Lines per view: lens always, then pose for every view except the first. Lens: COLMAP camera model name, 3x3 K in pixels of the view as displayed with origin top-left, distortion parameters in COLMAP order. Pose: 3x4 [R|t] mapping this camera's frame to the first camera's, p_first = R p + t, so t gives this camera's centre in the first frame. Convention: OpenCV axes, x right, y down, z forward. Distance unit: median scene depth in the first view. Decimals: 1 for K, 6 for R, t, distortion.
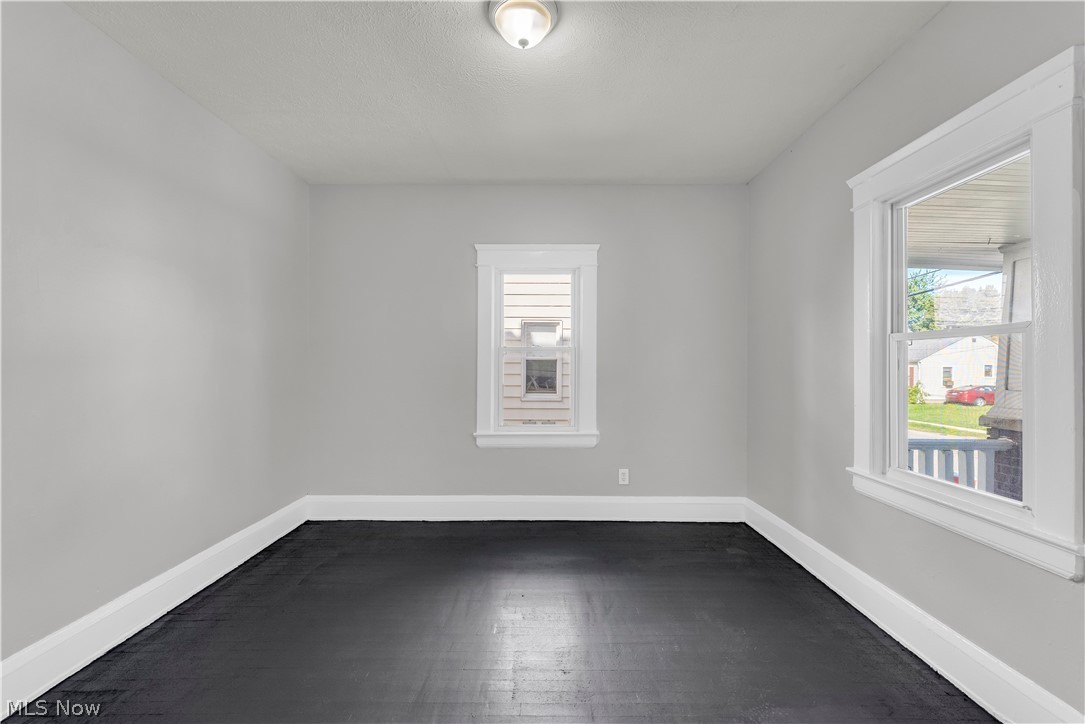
lens RADIAL K [[440.3, 0, 544.9], [0, 440.3, 365.9], [0, 0, 1]] dist [0.000226, 0.000019]
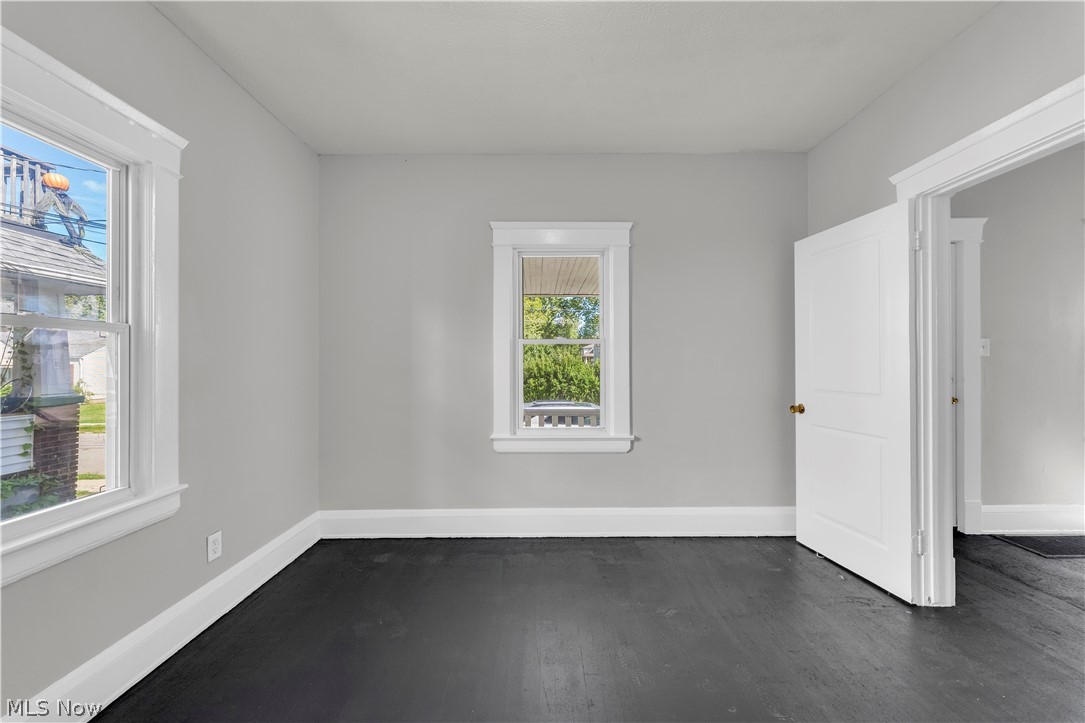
lens RADIAL K [[440.3, 0, 539.3], [0, 440.3, 358.0], [0, 0, 1]] dist [0.000226, 0.000019]
pose [[0.021832, -0.002143, 0.999759, -0.421185], [0.012082, 0.999925, 0.001880, -0.004932], [-0.999689, 0.012038, 0.021856, 0.534696]]
